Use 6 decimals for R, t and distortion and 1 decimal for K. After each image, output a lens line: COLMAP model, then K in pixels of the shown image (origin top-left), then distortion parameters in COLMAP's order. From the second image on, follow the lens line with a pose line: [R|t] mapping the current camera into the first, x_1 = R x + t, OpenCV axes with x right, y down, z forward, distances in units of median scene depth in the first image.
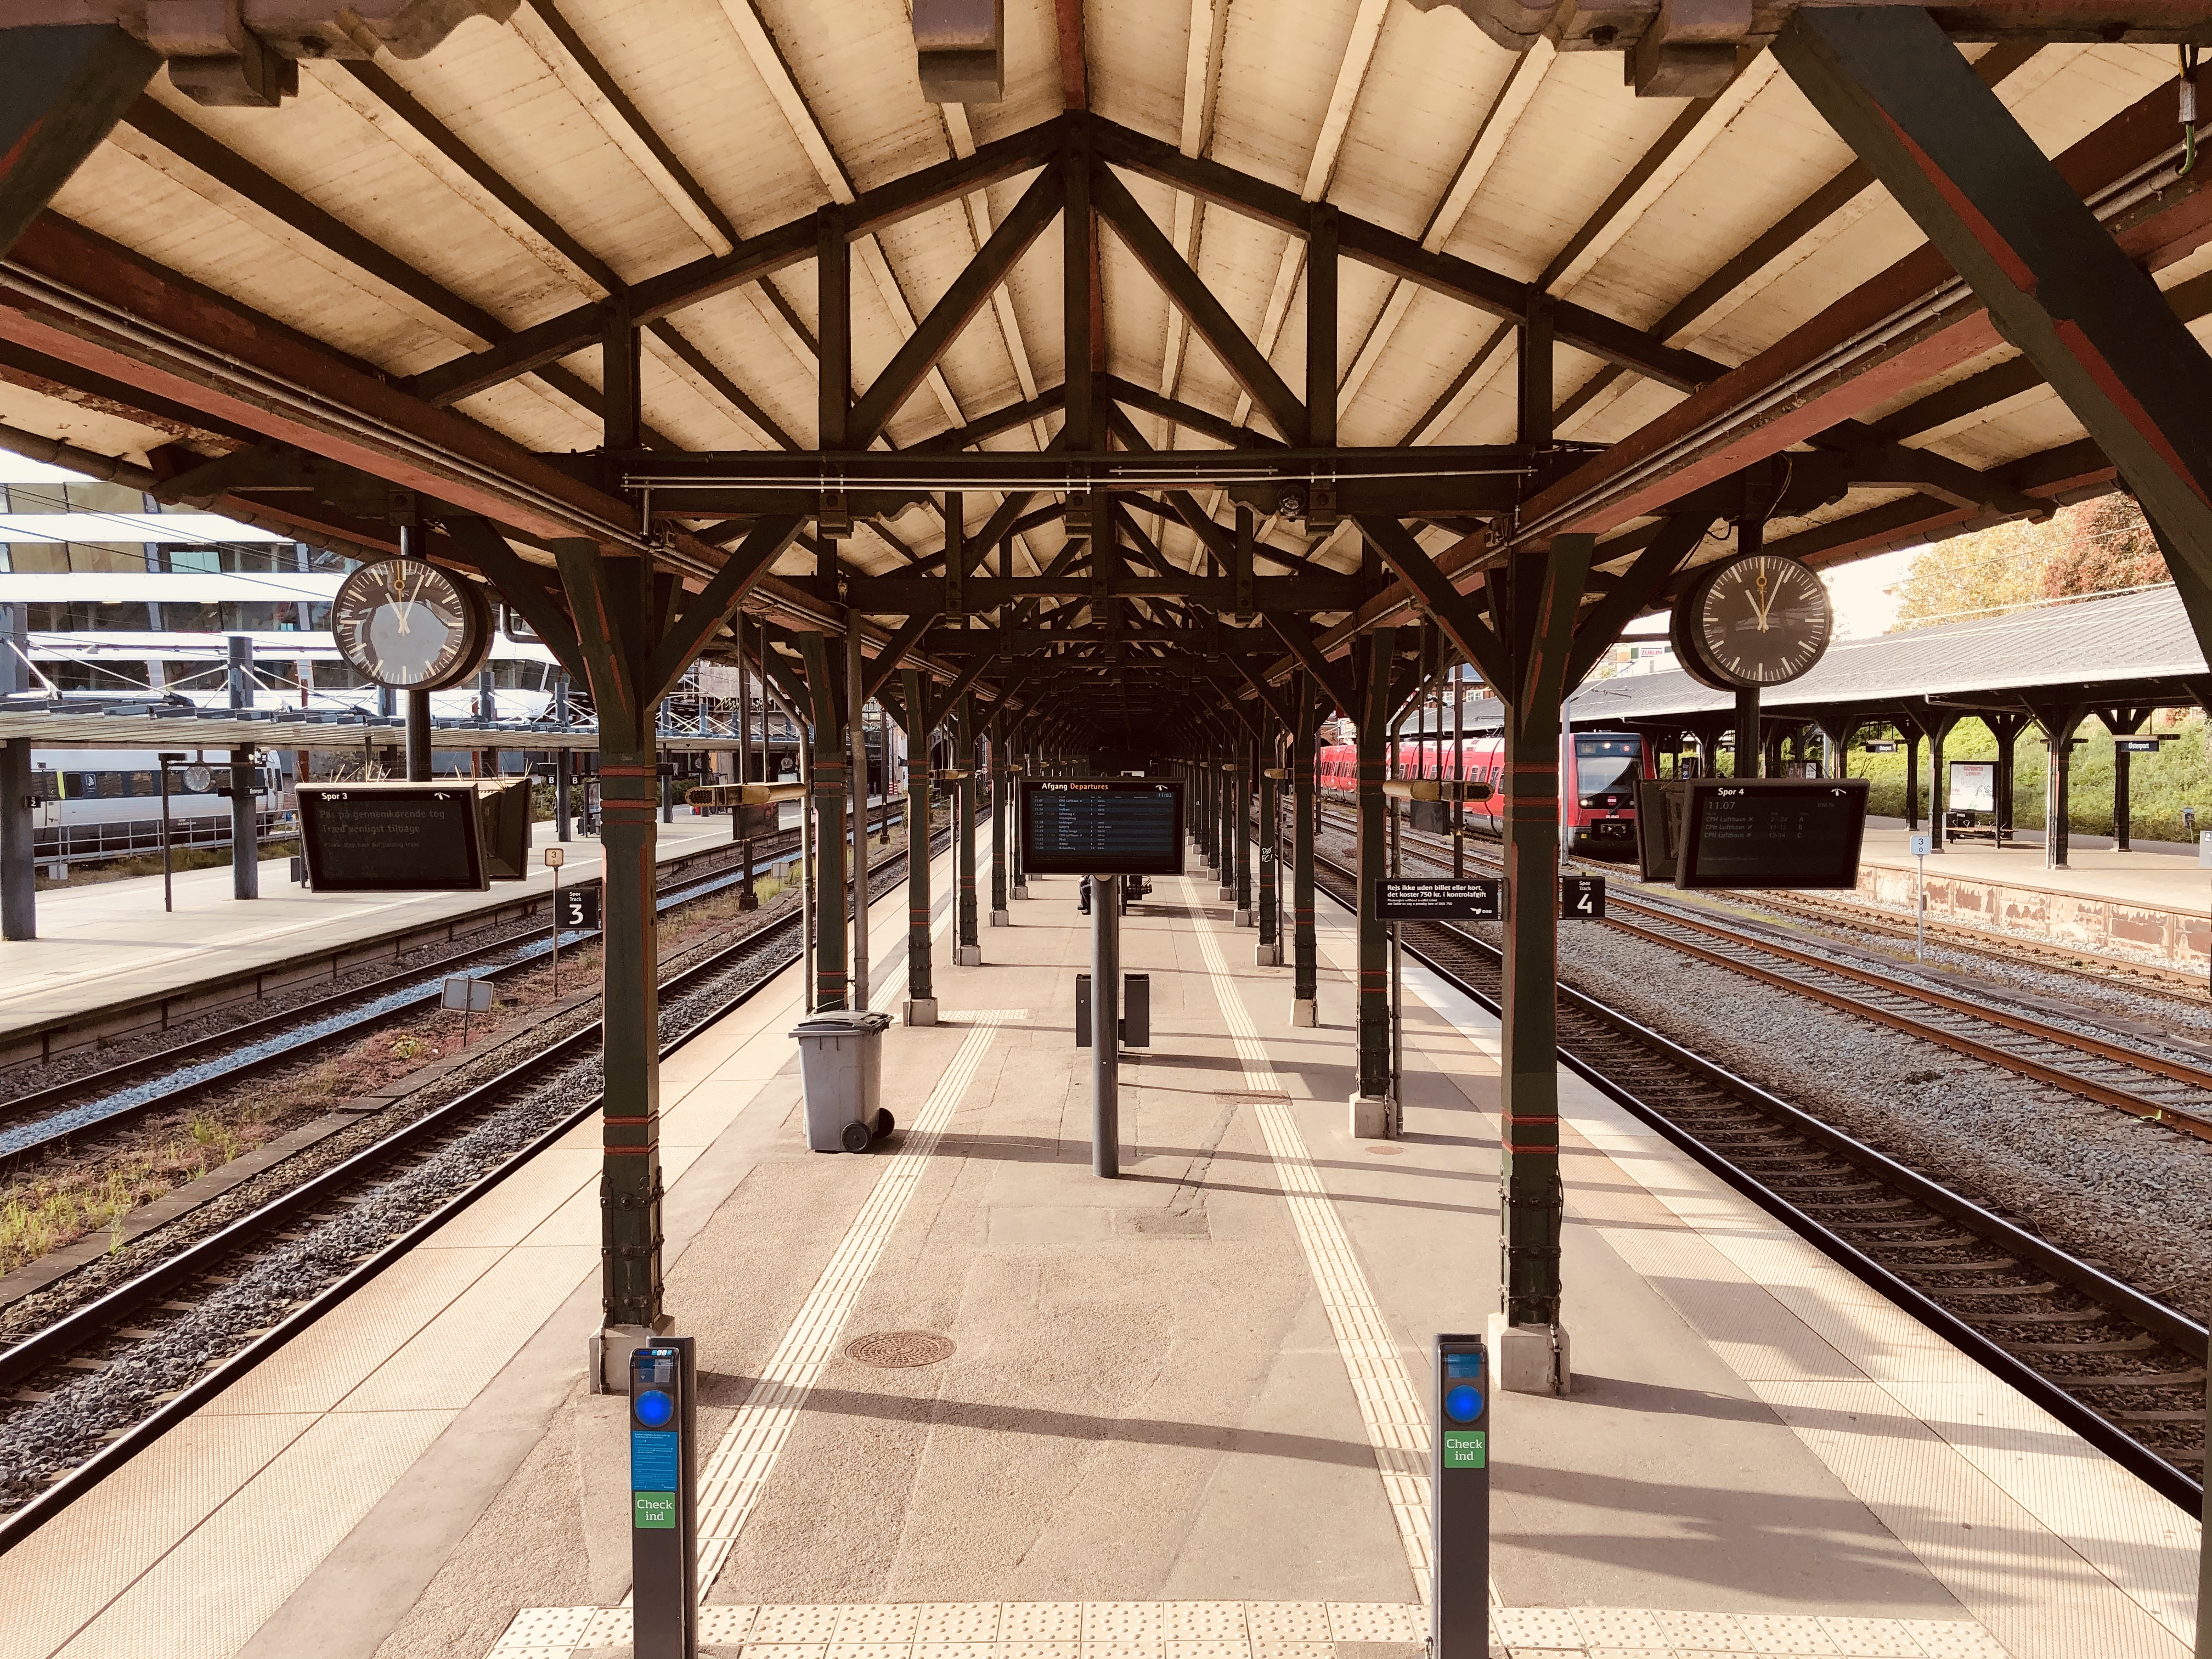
lens RADIAL K [[1799.9, 0, 1110.8], [0, 1799.9, 842.0], [0, 0, 1]] dist [0.044950, -0.054374]
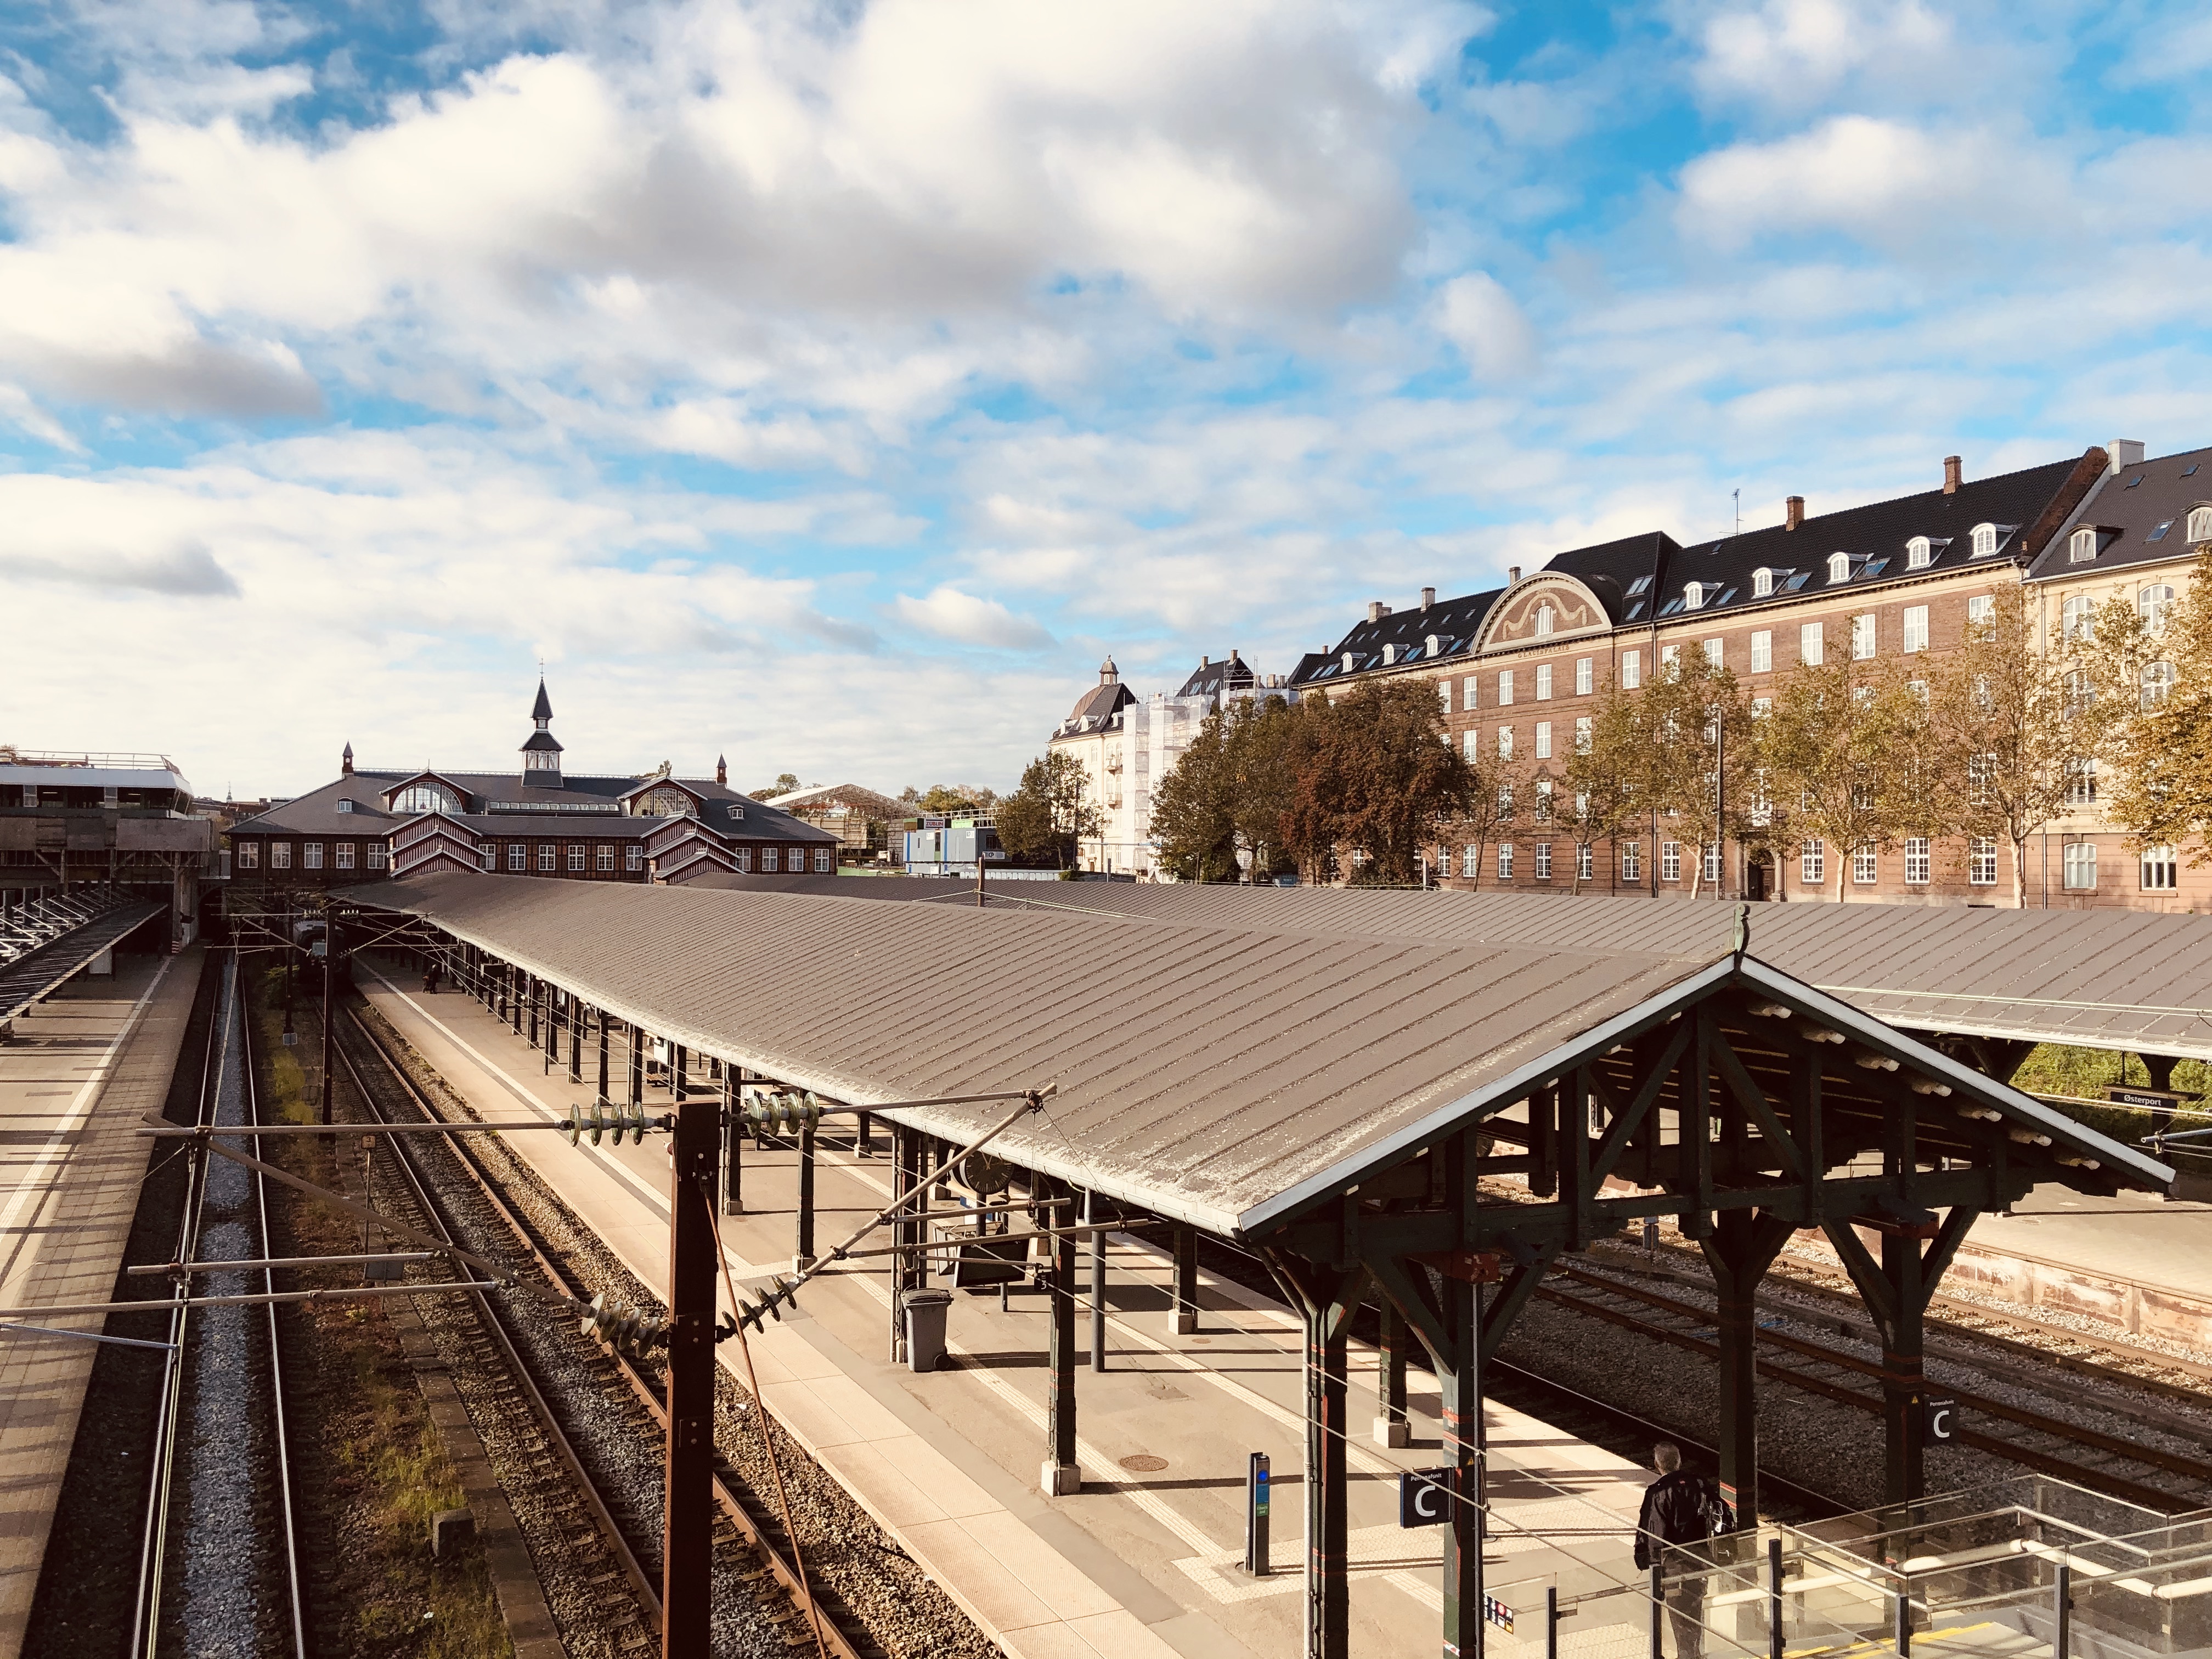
lens RADIAL K [[1799.9, 0, 1091.5], [0, 1799.9, 837.3], [0, 0, 1]] dist [0.044950, -0.054374]
pose [[0.912056, 0.019676, 0.409592, -0.871901], [0.006614, 0.998012, -0.062671, -0.281990], [-0.410011, 0.059869, 0.910113, -0.849808]]
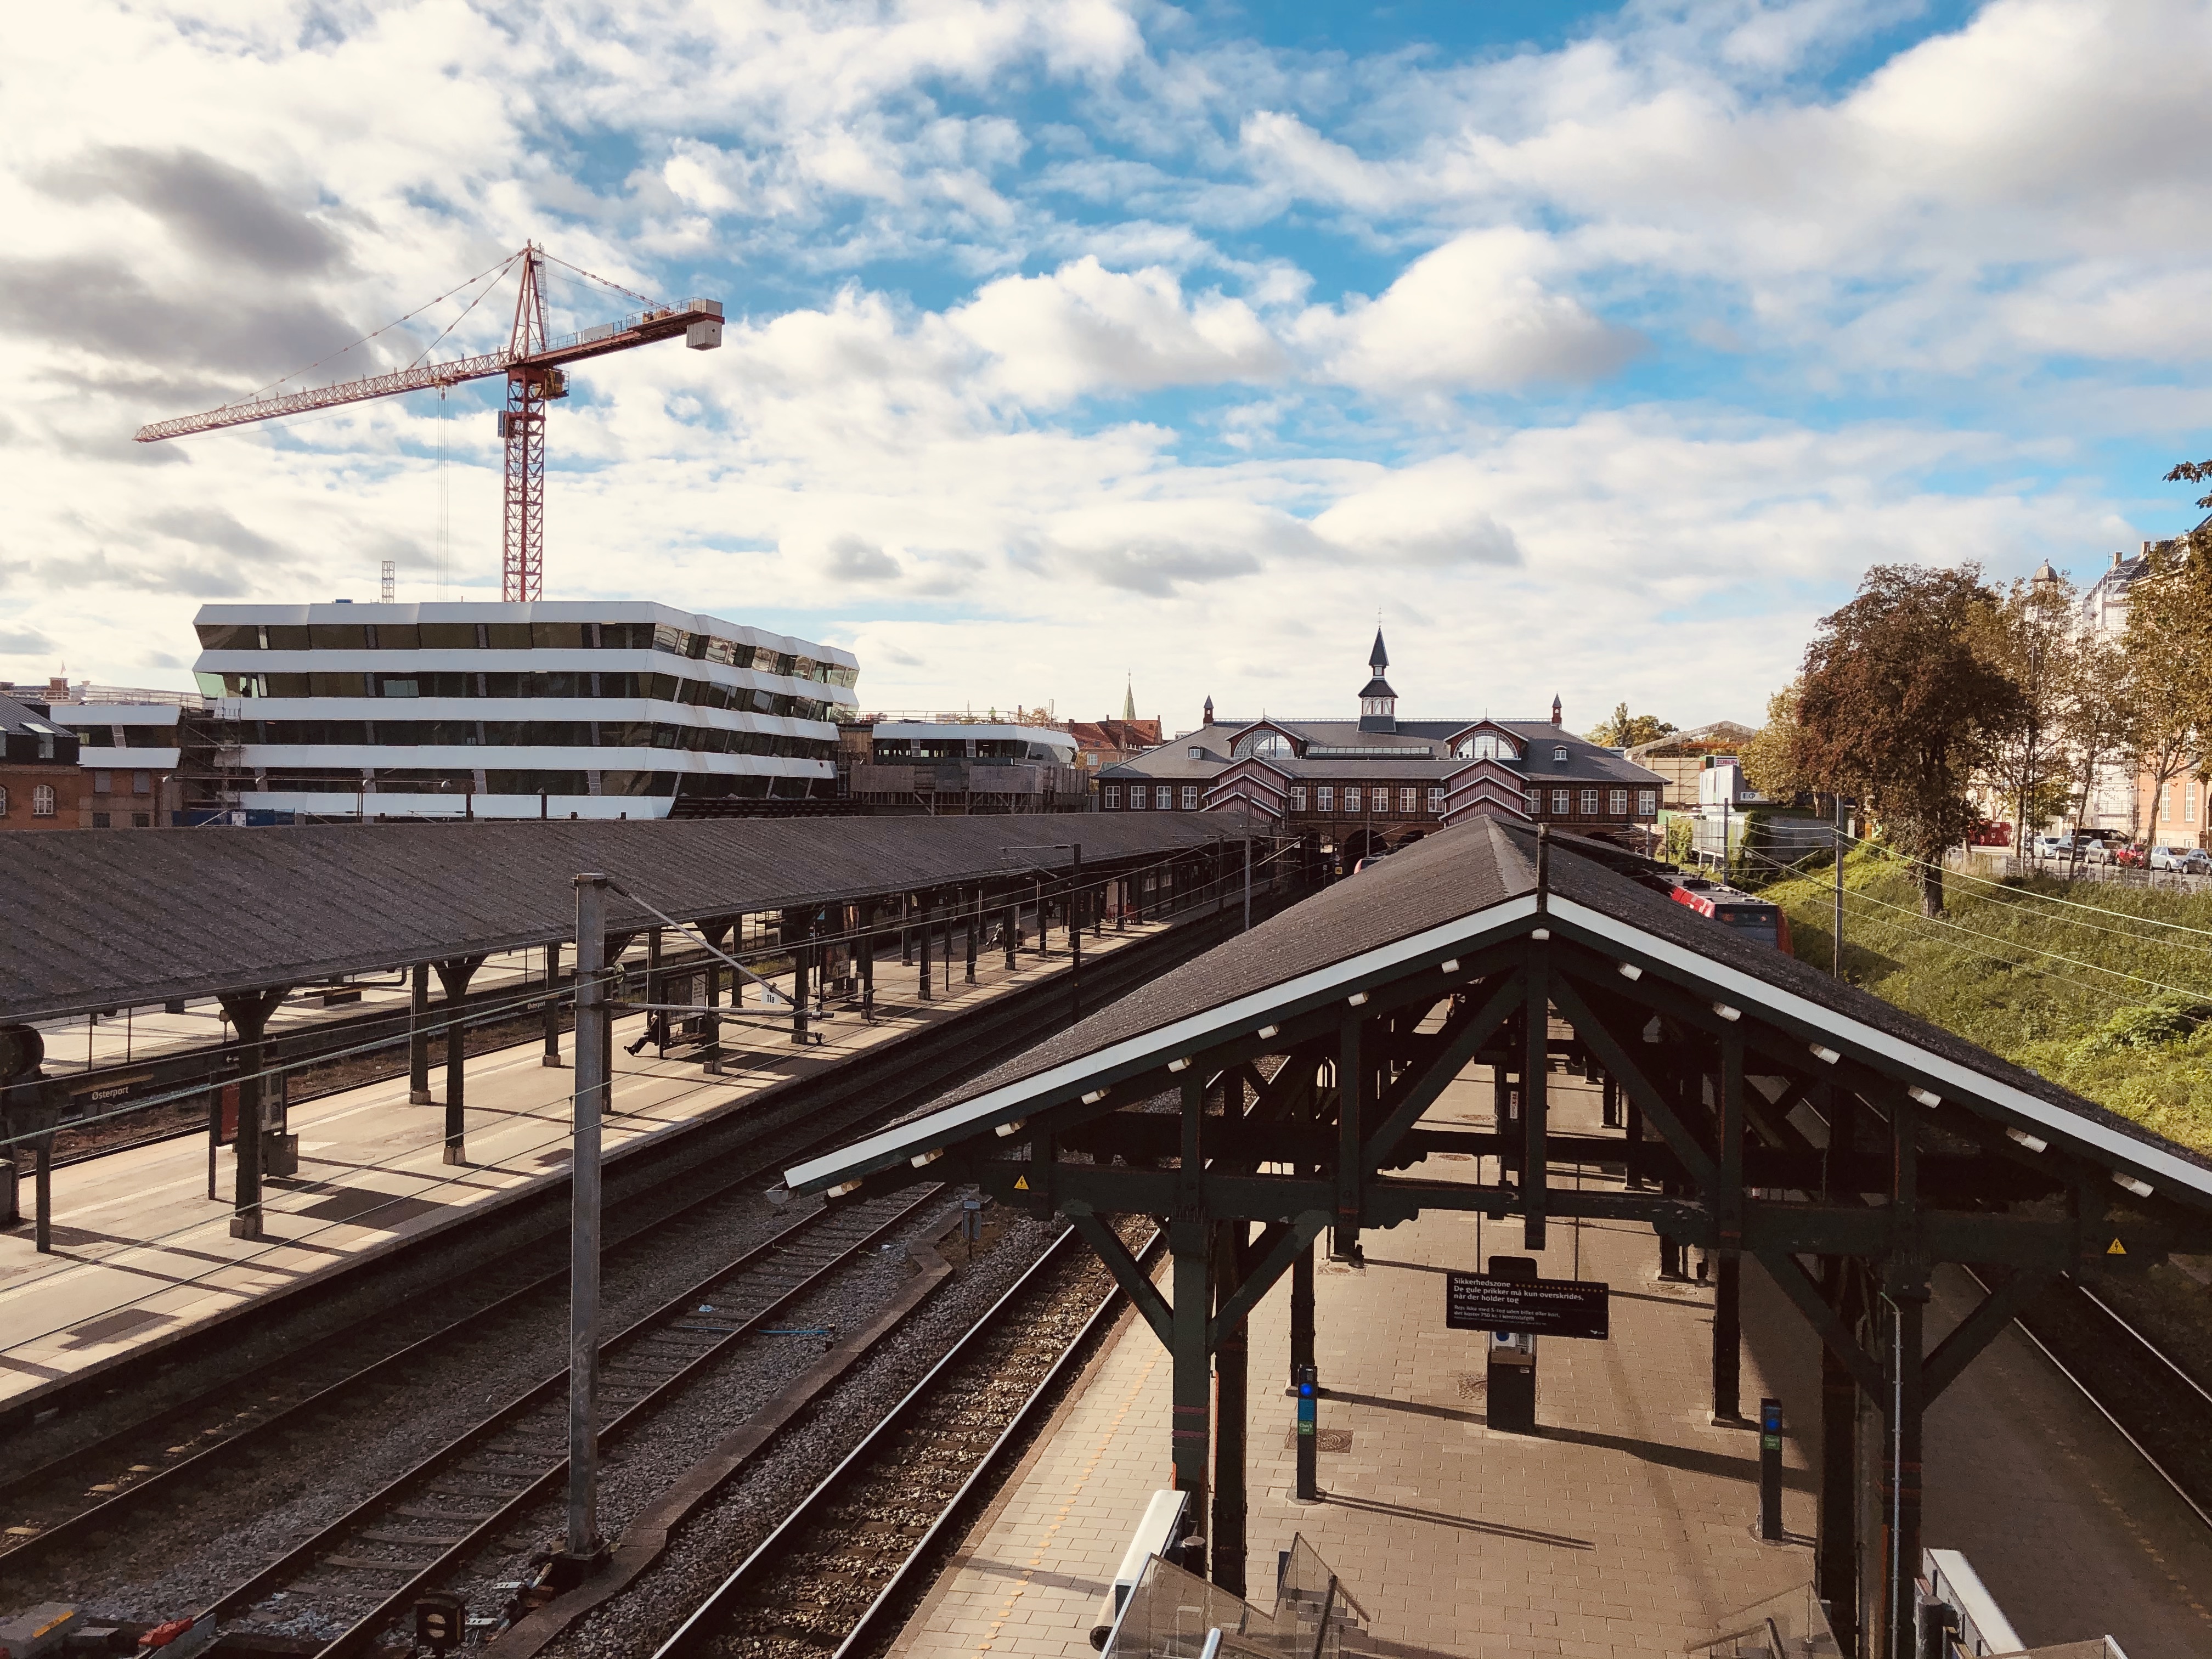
lens RADIAL K [[1799.9, 0, 1116.0], [0, 1799.9, 820.0], [0, 0, 1]] dist [0.044950, -0.054374]
pose [[0.979639, 0.018509, -0.199912, 1.931492], [-0.026329, 0.998986, -0.036532, -0.285595], [0.199033, 0.041052, 0.979133, -0.947405]]
